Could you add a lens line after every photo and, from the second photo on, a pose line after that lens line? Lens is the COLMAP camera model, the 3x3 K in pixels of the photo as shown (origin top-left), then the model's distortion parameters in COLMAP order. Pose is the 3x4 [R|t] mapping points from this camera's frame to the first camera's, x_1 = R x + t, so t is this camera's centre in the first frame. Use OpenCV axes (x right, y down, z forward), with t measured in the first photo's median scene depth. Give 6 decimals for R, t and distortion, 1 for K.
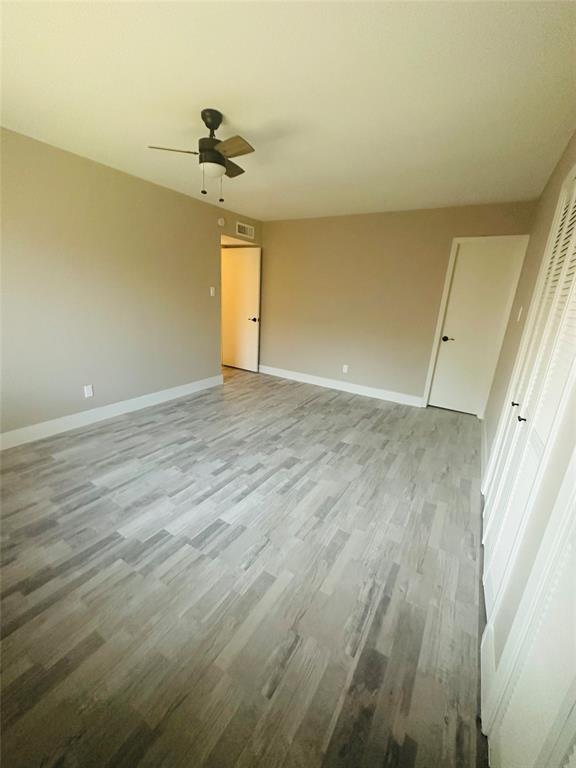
lens RADIAL K [[311.3, 0, 289.8], [0, 311.3, 384.4], [0, 0, 1]] dist [0.001003, 0.000151]
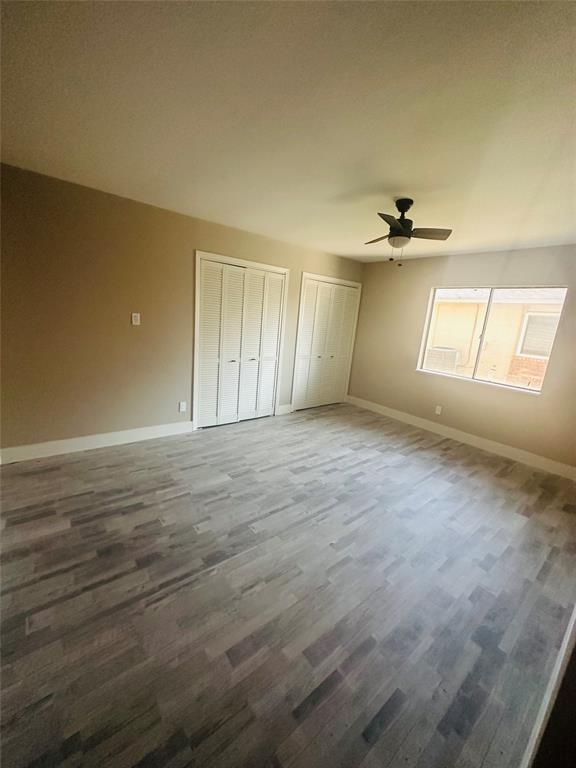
lens RADIAL K [[311.3, 0, 289.8], [0, 311.3, 384.4], [0, 0, 1]] dist [0.001003, 0.000151]
pose [[-0.936985, -0.198984, 0.287167, -0.252402], [-0.037546, 0.874547, 0.483484, -0.636181], [-0.347347, 0.442235, -0.826909, 1.982351]]
